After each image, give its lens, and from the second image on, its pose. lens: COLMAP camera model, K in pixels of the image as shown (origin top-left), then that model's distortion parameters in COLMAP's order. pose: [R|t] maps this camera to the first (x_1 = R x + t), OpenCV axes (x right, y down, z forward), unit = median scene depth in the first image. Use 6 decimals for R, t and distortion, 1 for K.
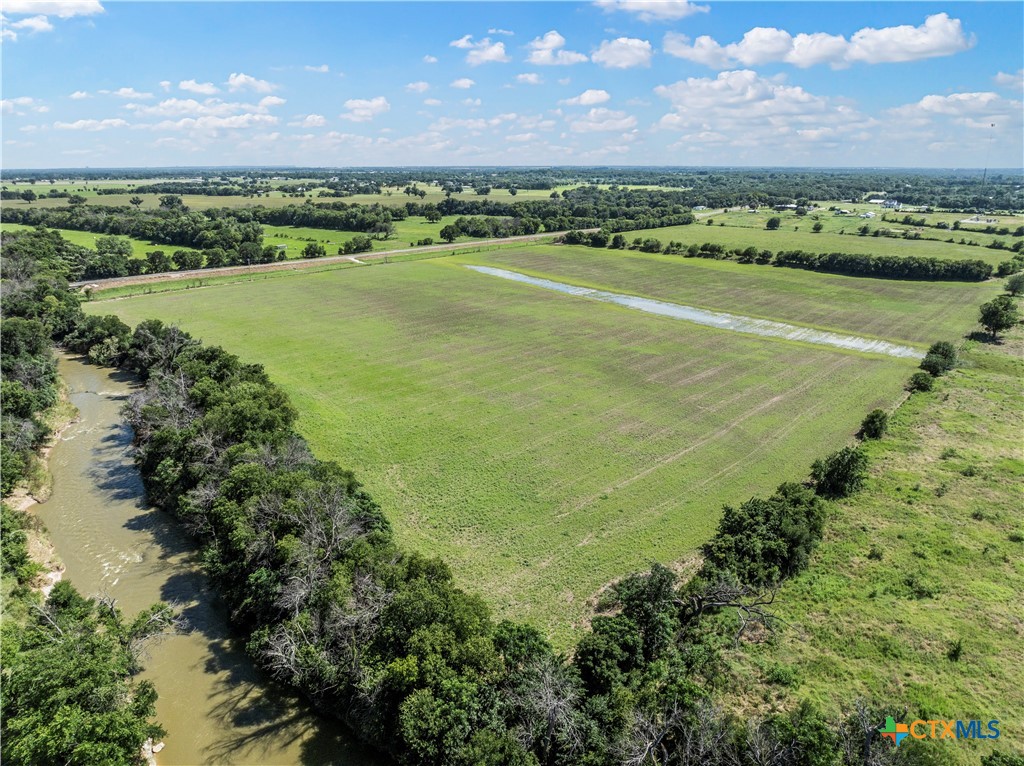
lens RADIAL K [[703.4, 0, 515.9], [0, 703.4, 383.6], [0, 0, 1]] dist [-0.042256, 0.001406]
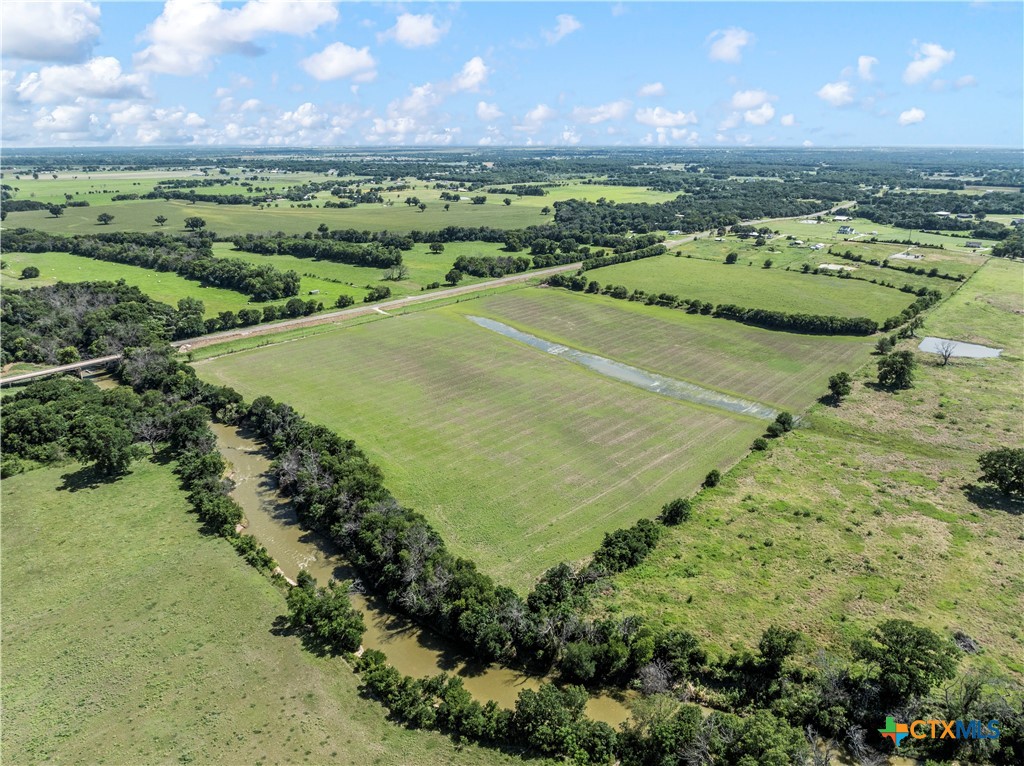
lens RADIAL K [[711.3, 0, 512.0], [0, 711.3, 383.0], [0, 0, 1]] dist [-0.033643, 0.001170]
pose [[0.999994, -0.003385, 0.000162, 0.014258], [0.003380, 0.999680, 0.025066, -0.192851], [-0.000247, -0.025065, 0.999686, -0.653341]]
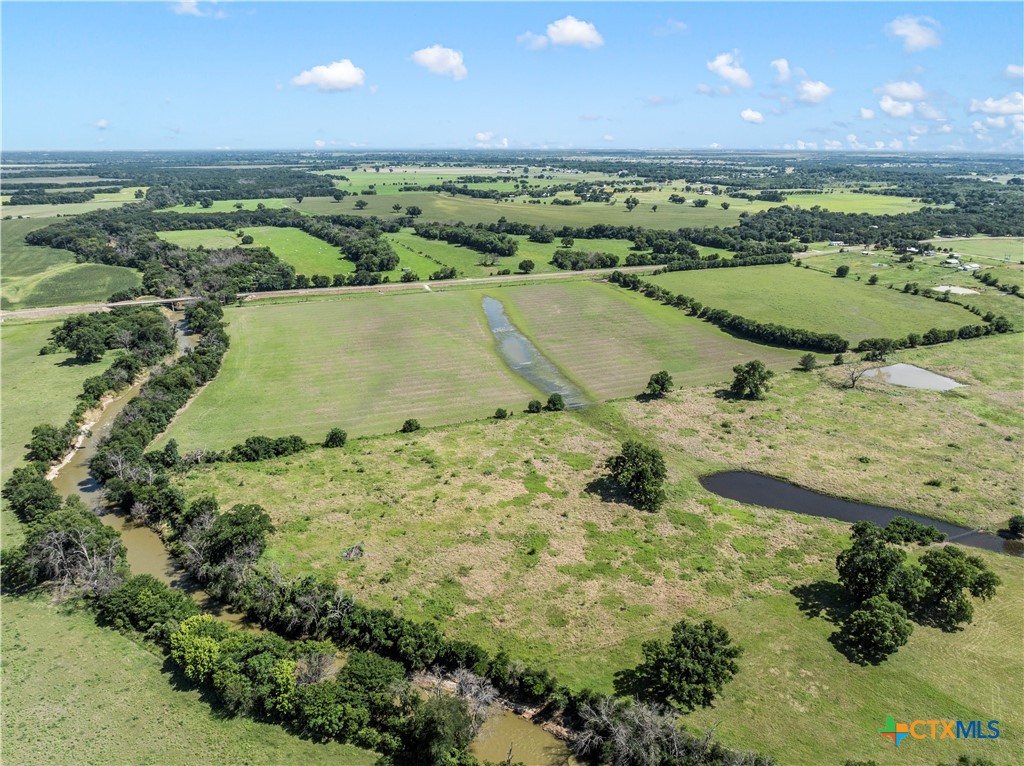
lens RADIAL K [[716.6, 0, 518.3], [0, 716.6, 385.8], [0, 0, 1]] dist [-0.036712, -0.000958]
pose [[0.902925, 0.136982, -0.407384, 1.411446], [-0.127894, 0.990547, 0.049605, -0.174263], [0.410328, 0.007313, 0.911909, -0.671094]]
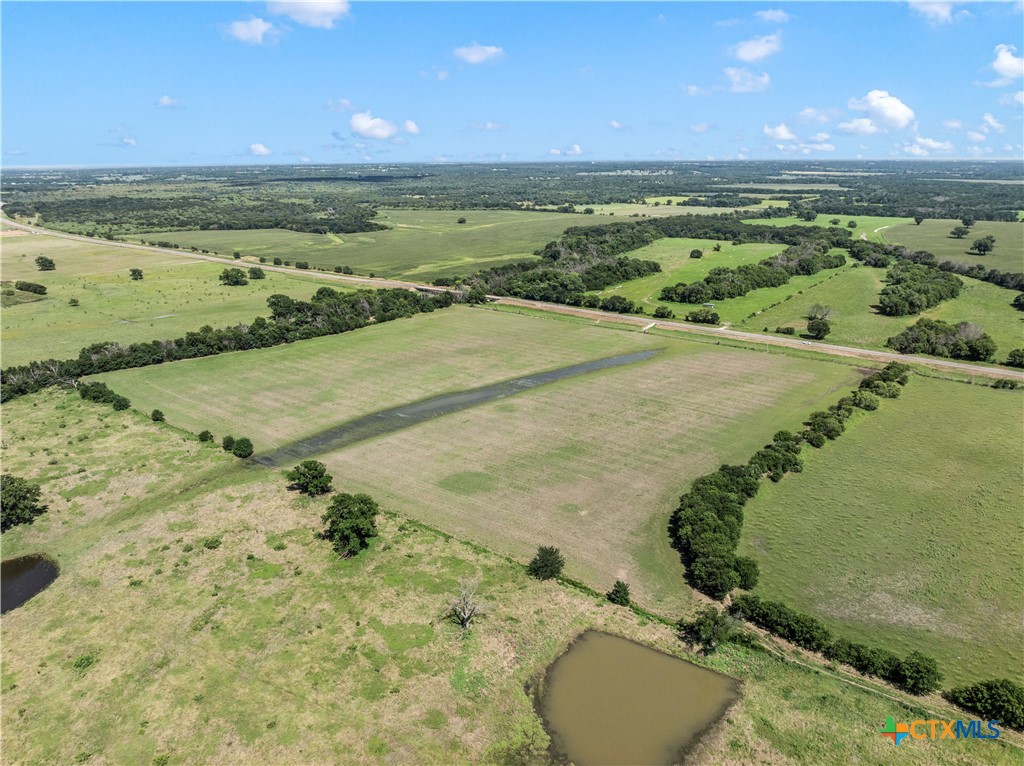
lens RADIAL K [[718.7, 0, 506.2], [0, 718.7, 381.8], [0, 0, 1]] dist [-0.040936, -0.001203]
pose [[0.070866, 0.294800, -0.952928, 2.384308], [-0.288412, 0.920580, 0.263345, -0.843559], [0.954880, 0.256174, 0.150261, 1.471368]]
